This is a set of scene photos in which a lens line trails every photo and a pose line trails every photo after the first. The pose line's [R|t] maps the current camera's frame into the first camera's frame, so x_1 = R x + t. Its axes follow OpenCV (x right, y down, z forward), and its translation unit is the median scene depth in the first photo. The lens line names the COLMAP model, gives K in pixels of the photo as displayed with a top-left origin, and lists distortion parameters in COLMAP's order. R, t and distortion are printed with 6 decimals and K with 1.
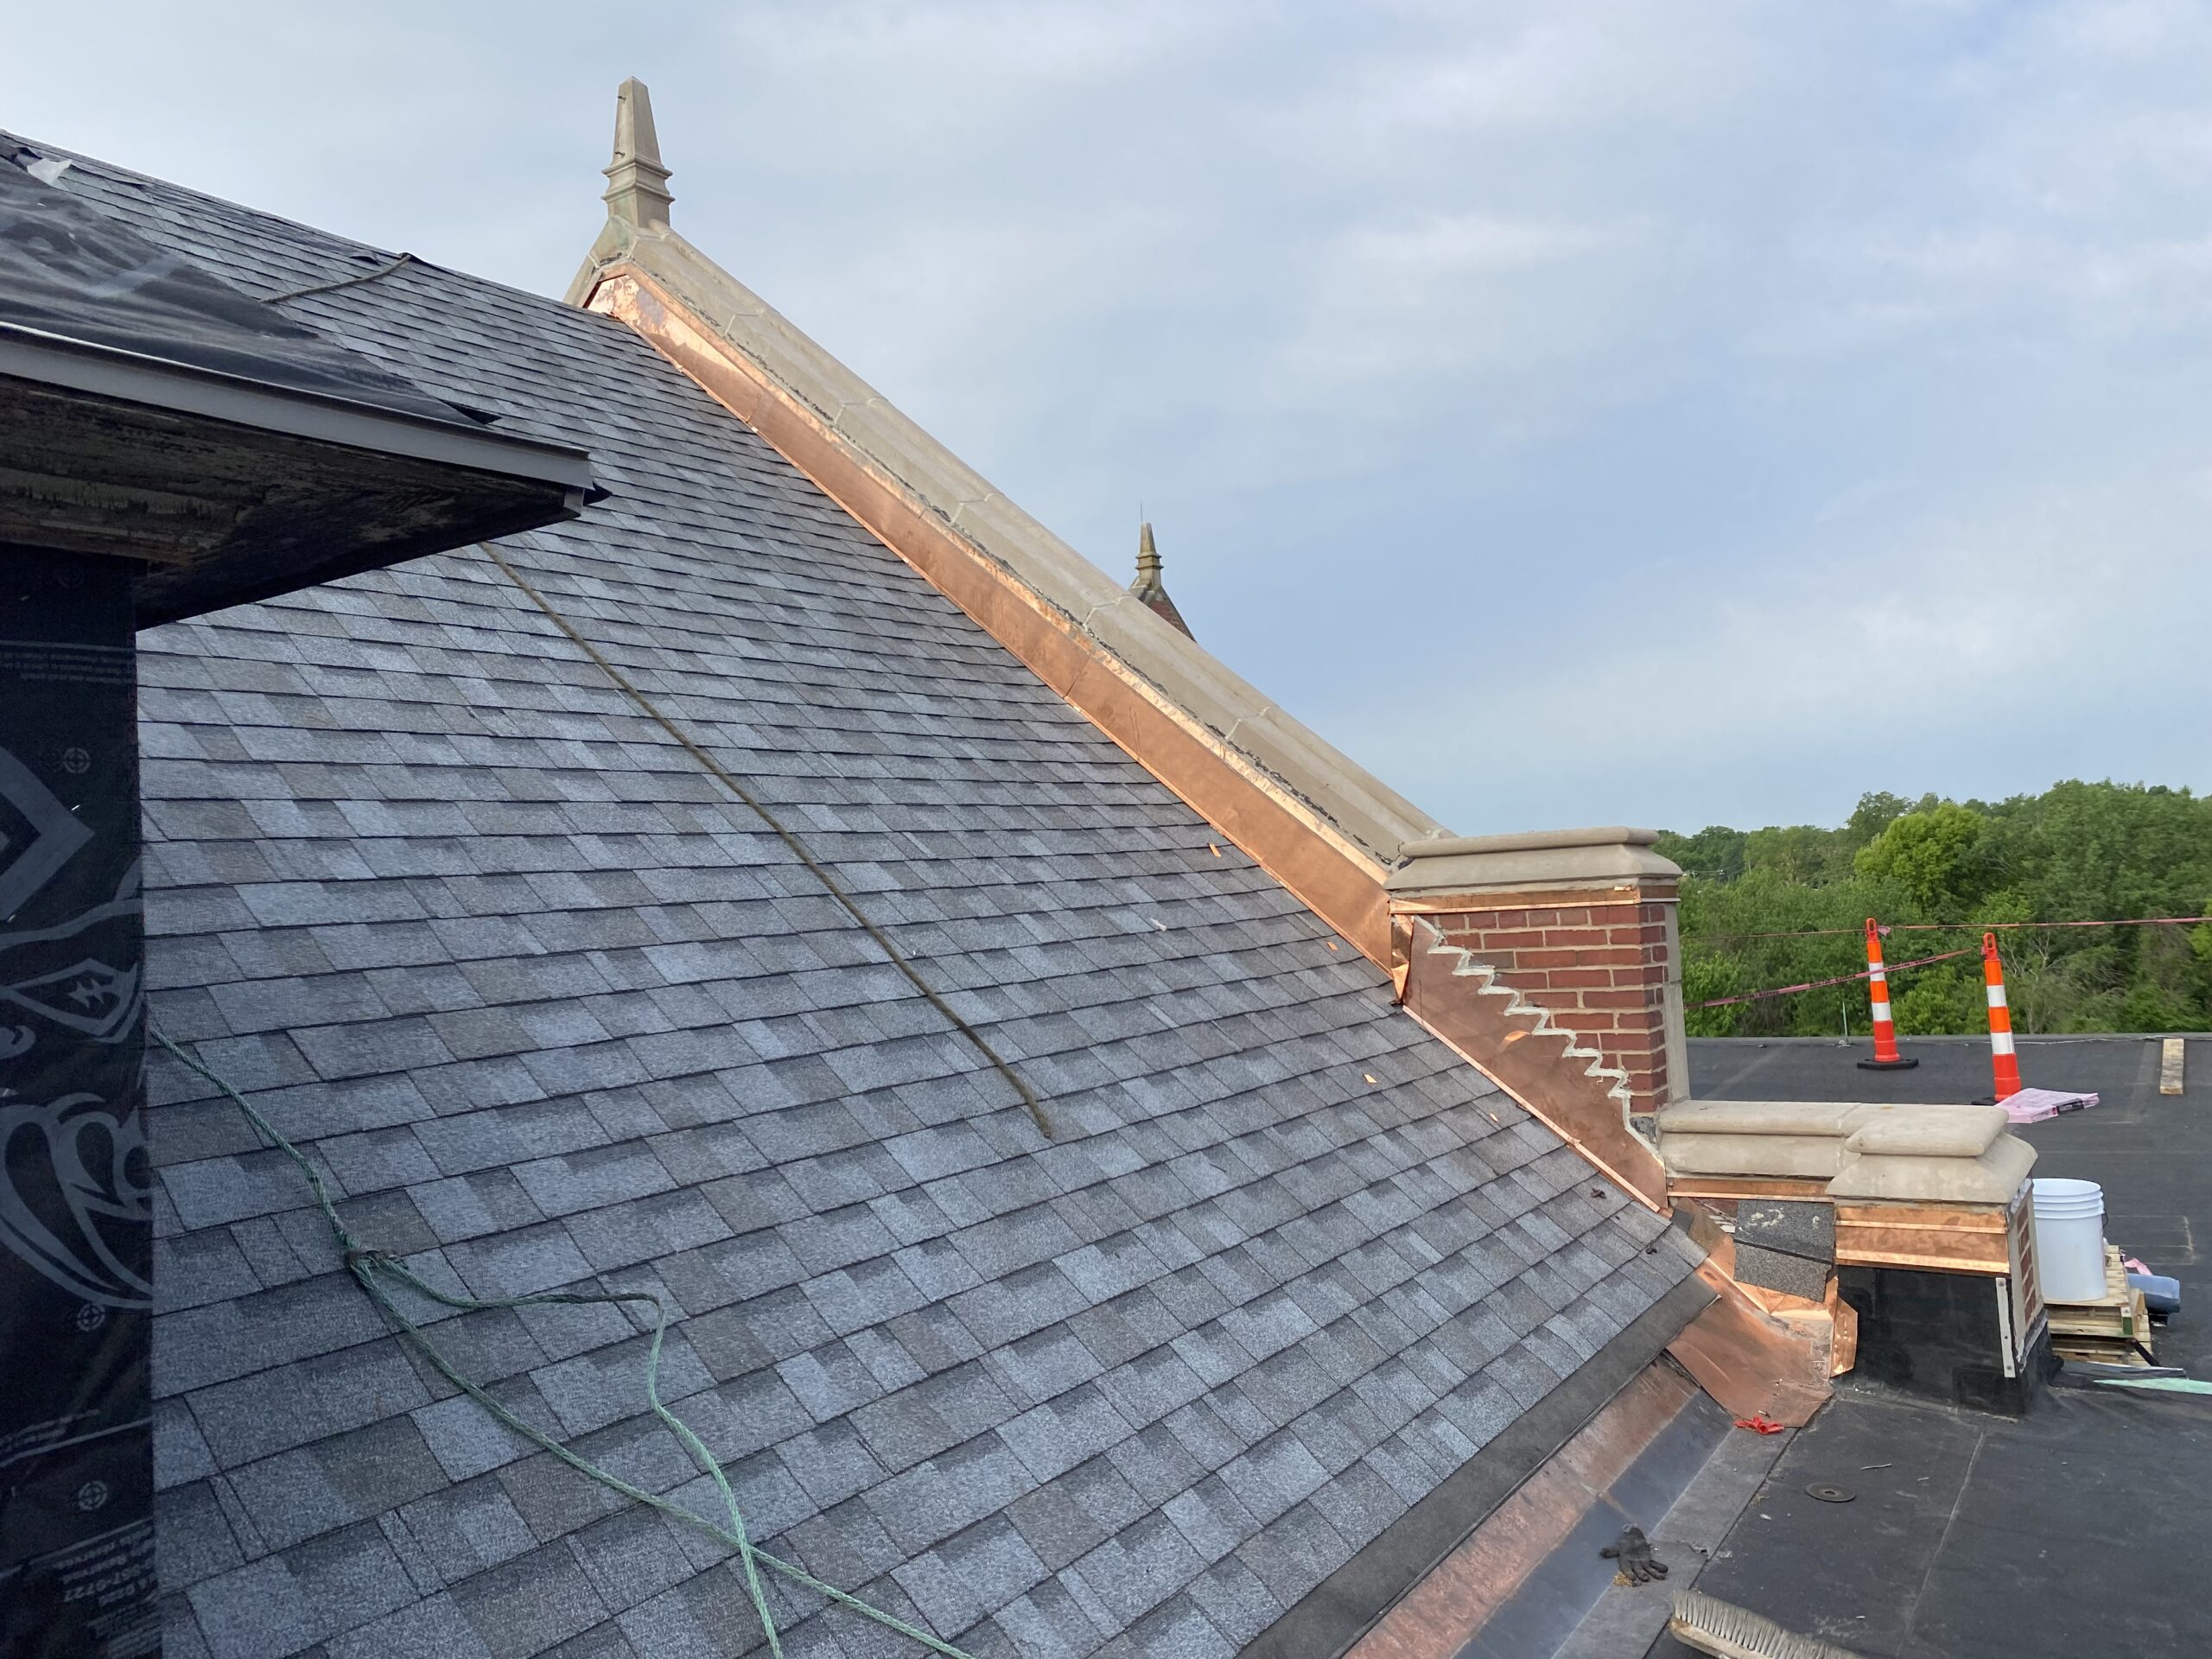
lens RADIAL K [[1723.8, 0, 1106.0], [0, 1723.8, 829.5], [0, 0, 1]] dist [0.003893, 0.001856]
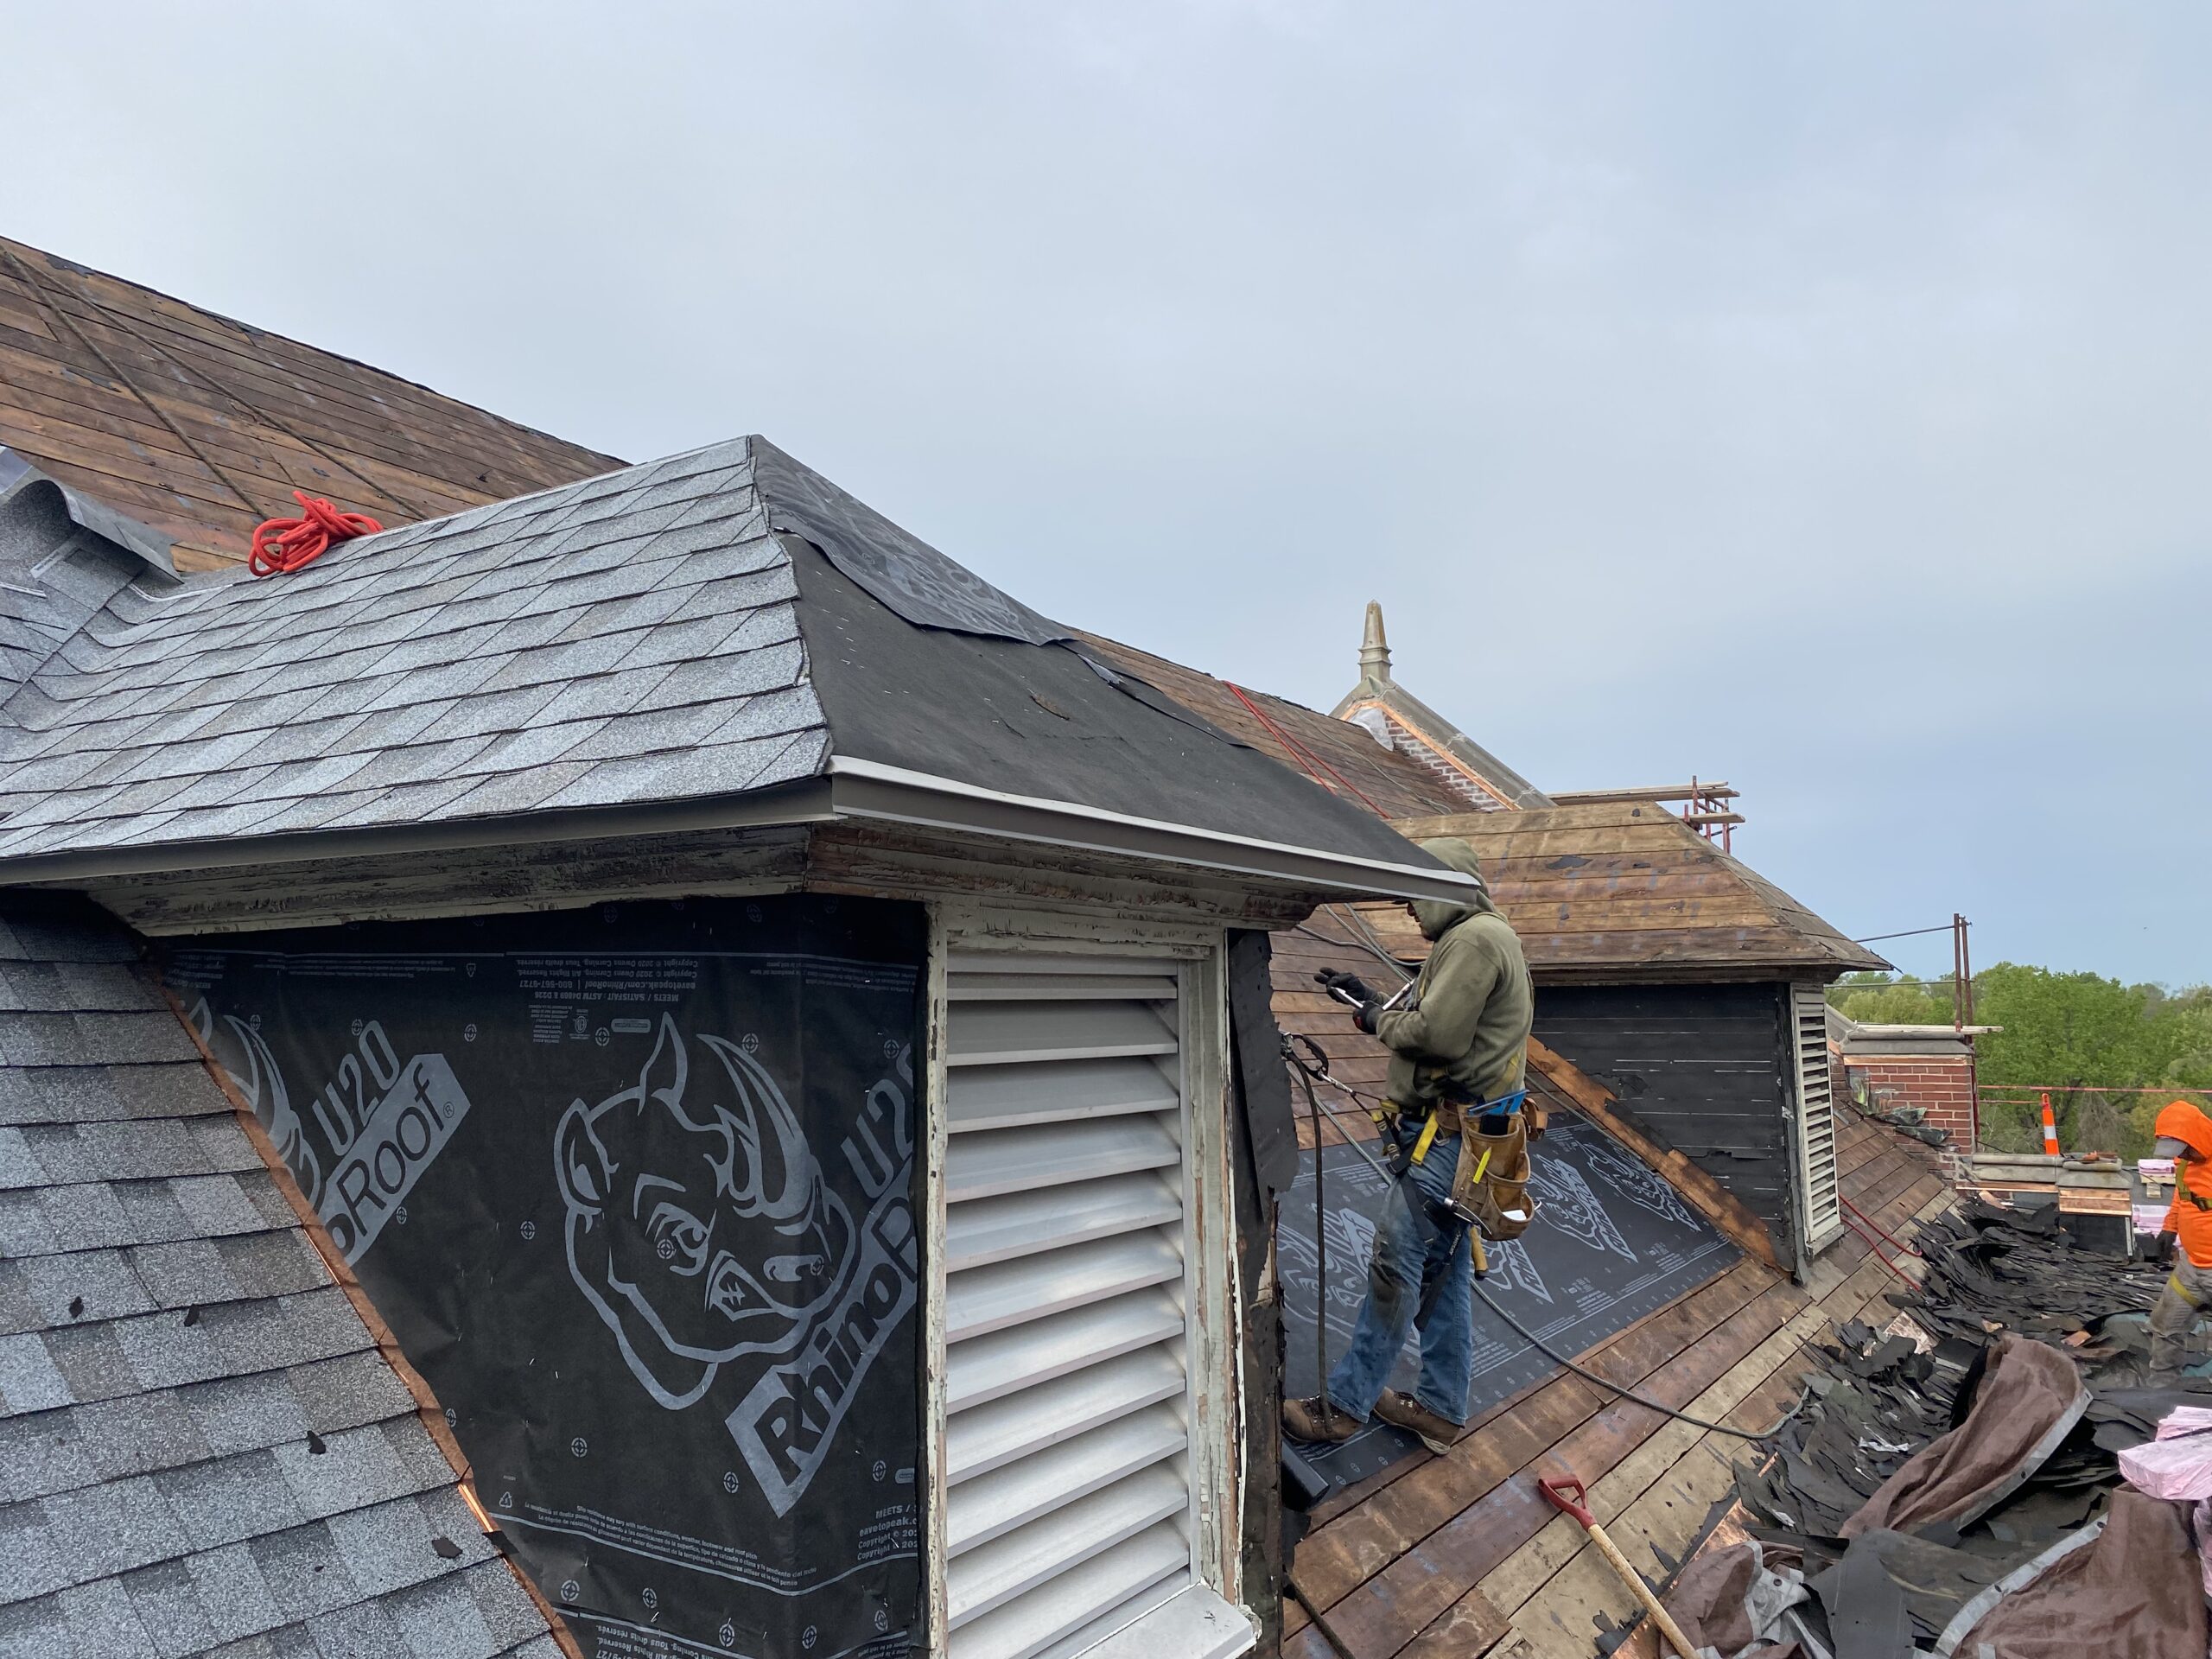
lens RADIAL K [[1653.2, 0, 1106.0], [0, 1653.2, 829.5], [0, 0, 1]] dist [-0.001632, -0.000327]
pose [[0.998385, 0.055457, 0.012283, -0.891192], [-0.054351, 0.995539, -0.077118, -0.040229], [-0.016505, 0.076326, 0.996946, -1.239443]]
